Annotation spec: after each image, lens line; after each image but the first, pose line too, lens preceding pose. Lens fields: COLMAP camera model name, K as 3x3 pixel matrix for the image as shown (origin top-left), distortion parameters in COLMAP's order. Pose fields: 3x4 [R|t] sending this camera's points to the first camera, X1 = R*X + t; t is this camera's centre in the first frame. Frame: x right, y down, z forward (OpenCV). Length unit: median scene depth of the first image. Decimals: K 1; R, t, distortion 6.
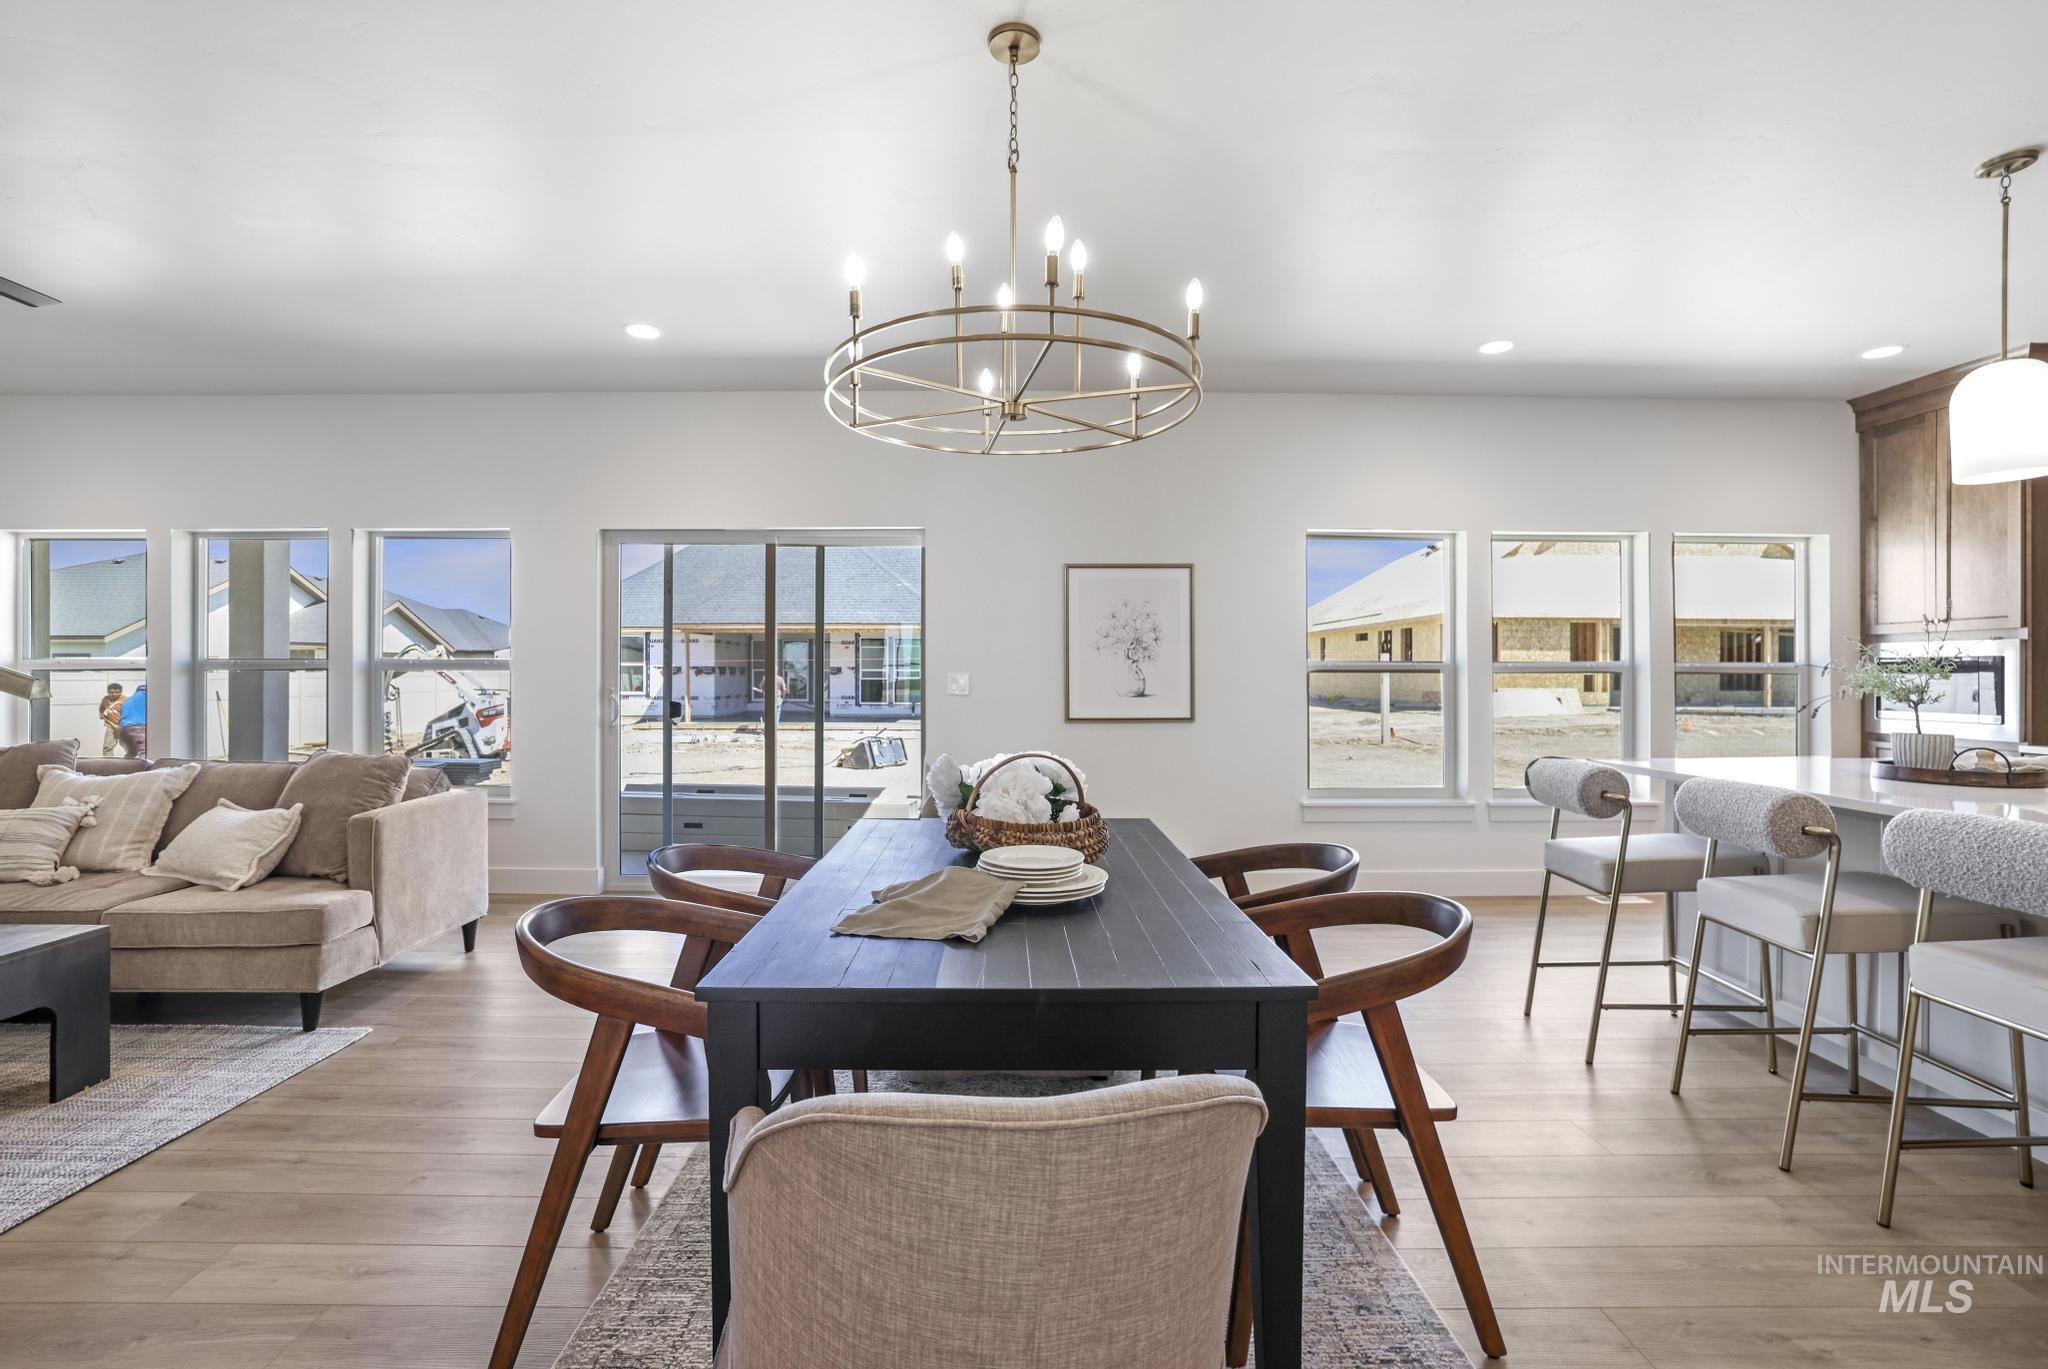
lens RADIAL K [[891.7, 0, 1007.6], [0, 891.7, 677.1], [0, 0, 1]] dist [-0.032564, 0.009741]
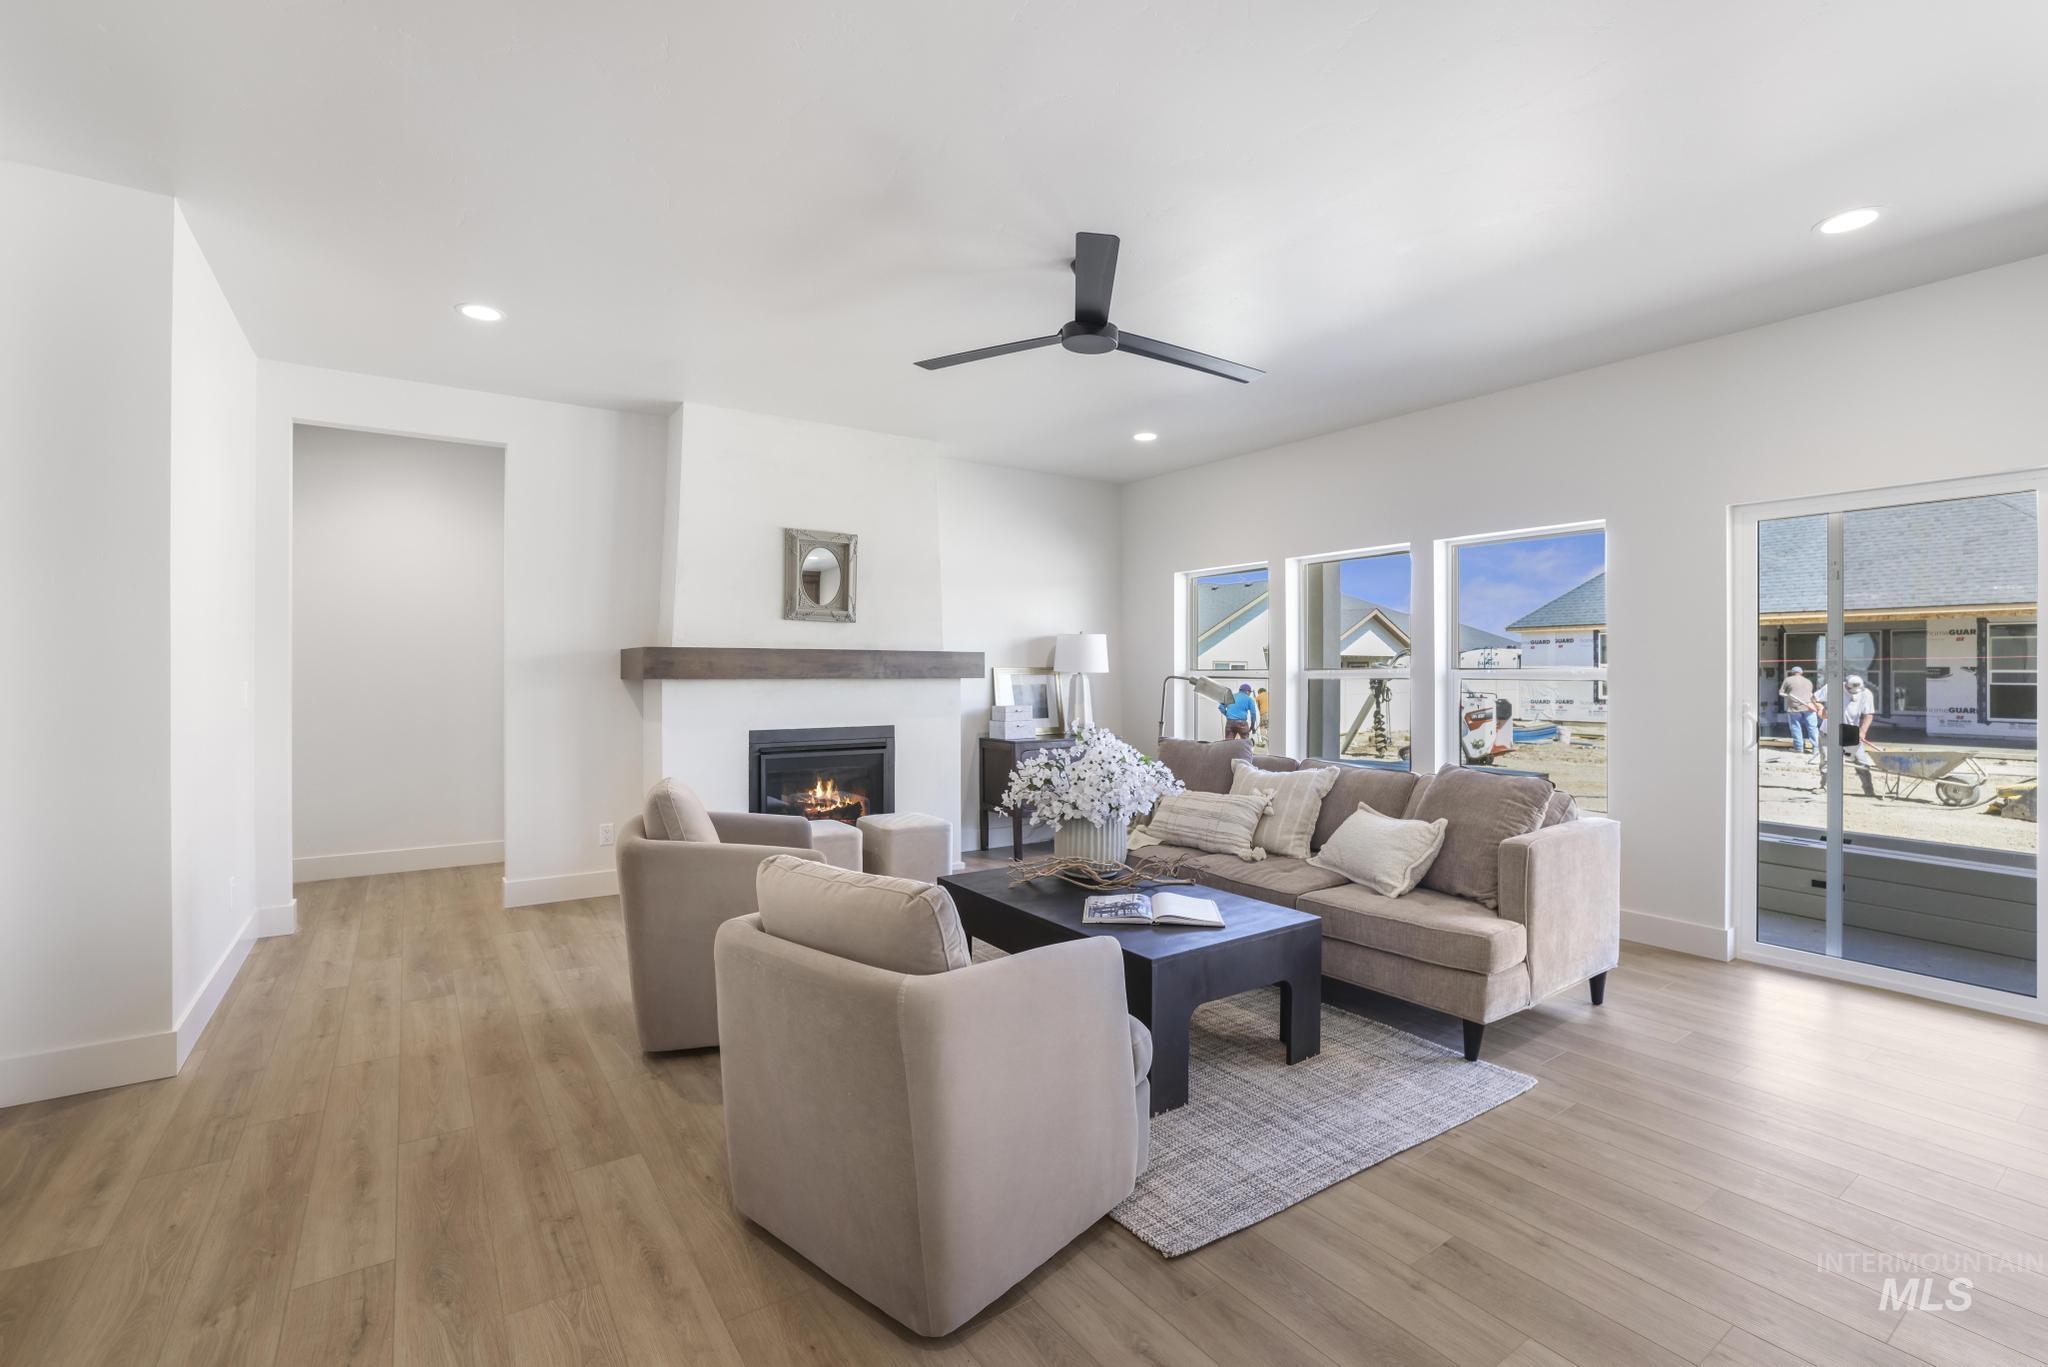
lens RADIAL K [[891.7, 0, 1015.7], [0, 891.7, 676.2], [0, 0, 1]] dist [-0.032564, 0.009741]
pose [[0.561103, 0.001217, -0.827745, -0.243265], [-0.002475, 0.999997, -0.000207, -0.016412], [0.827743, 0.002164, 0.561104, 0.030881]]
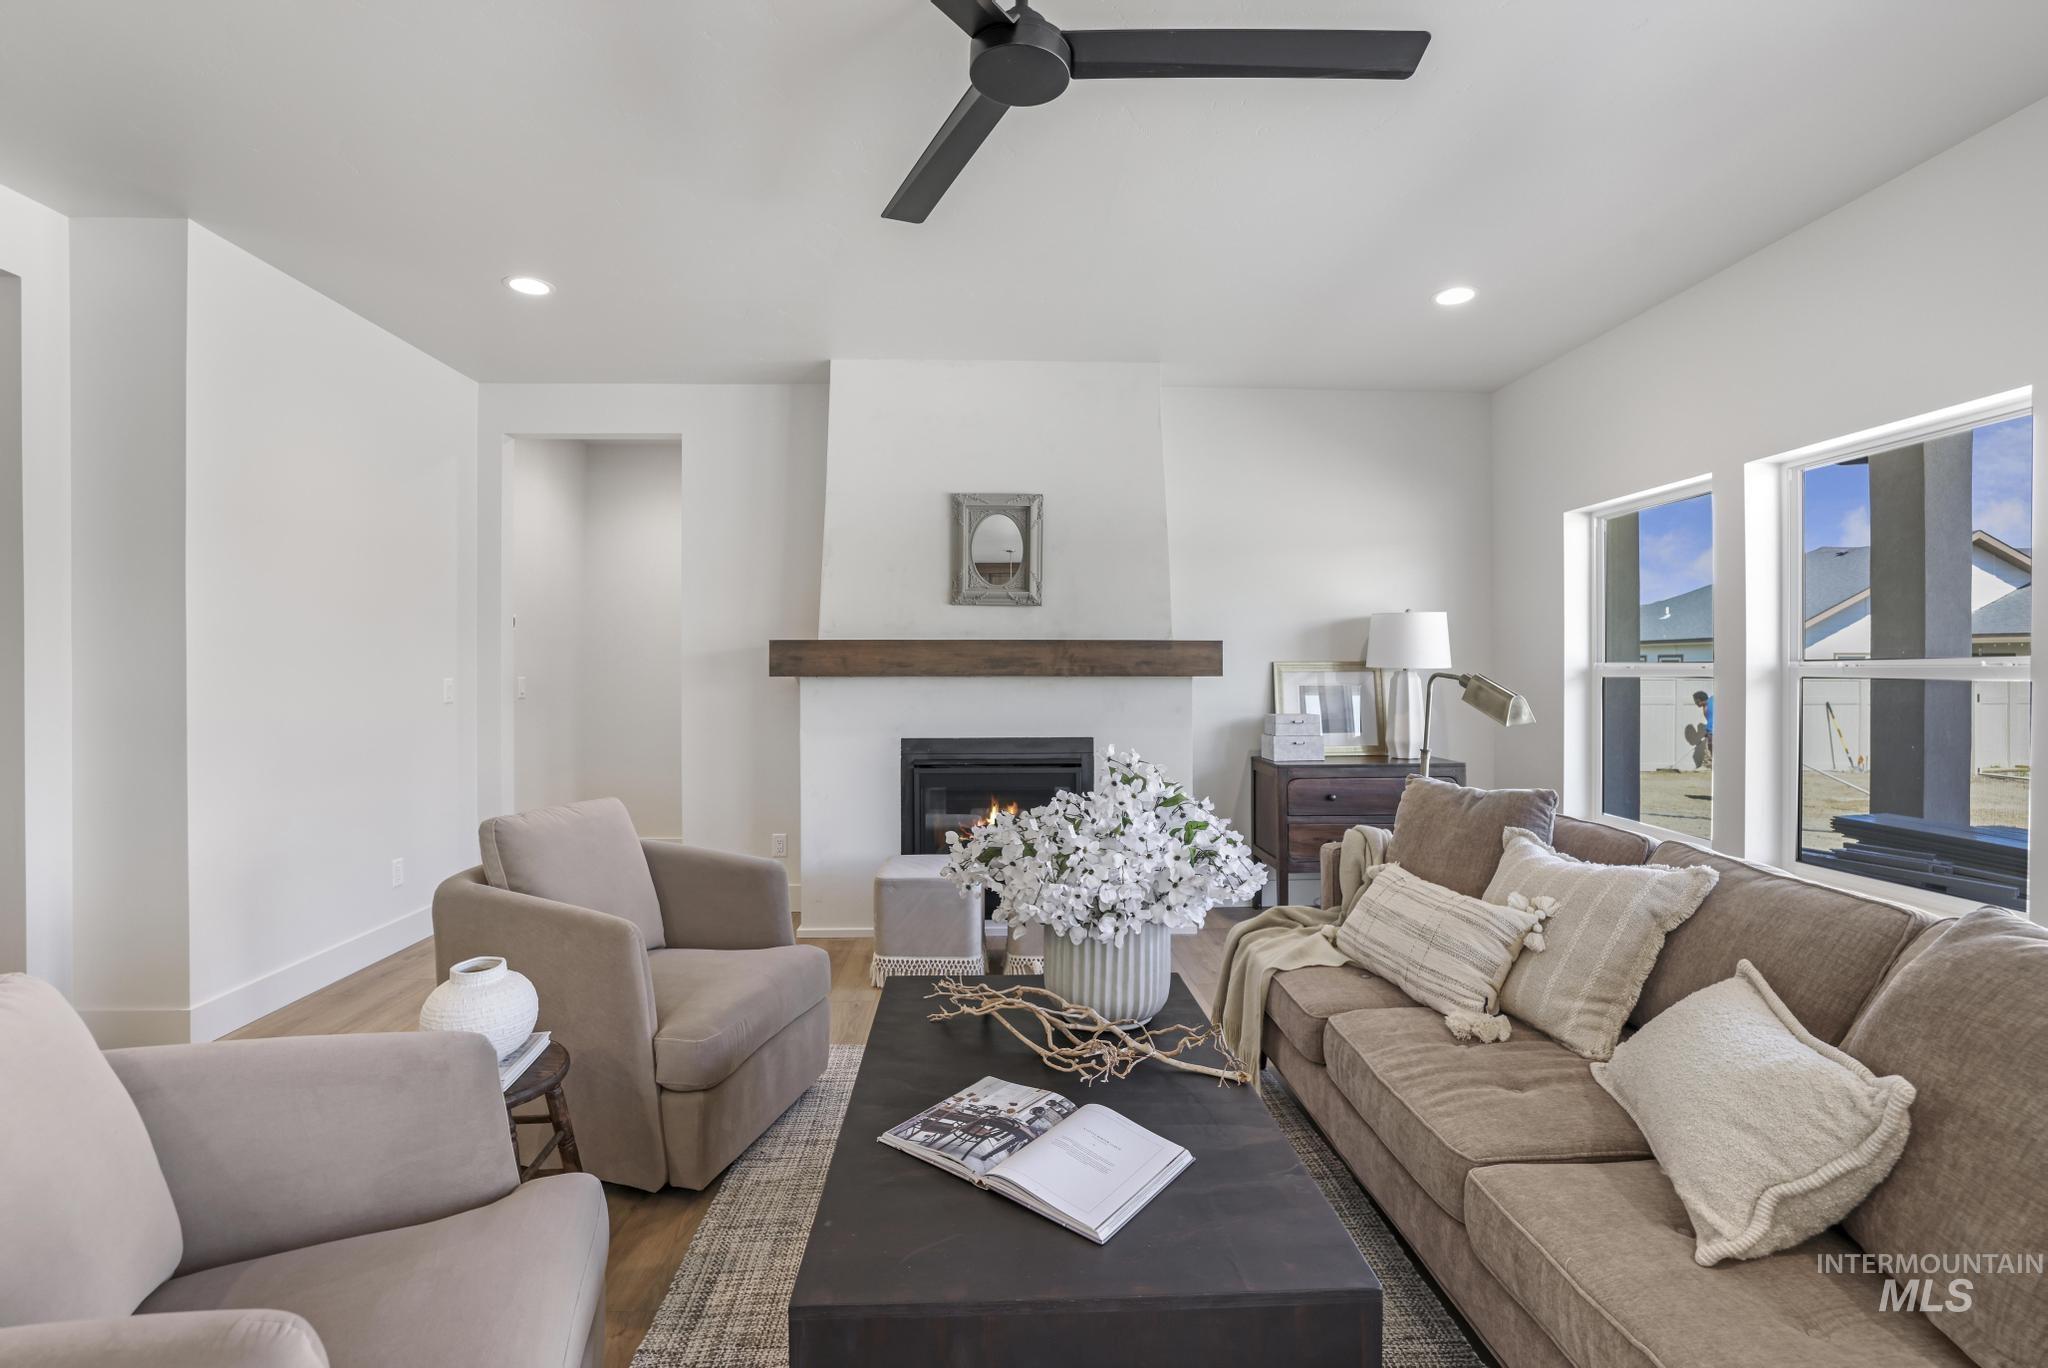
lens RADIAL K [[891.7, 0, 1028.0], [0, 891.7, 675.9], [0, 0, 1]] dist [-0.032564, 0.009741]
pose [[0.046620, 0.001699, -0.998911, -0.470445], [-0.002719, 0.999995, 0.001574, -0.014715], [0.998909, 0.002643, 0.046624, 0.622393]]
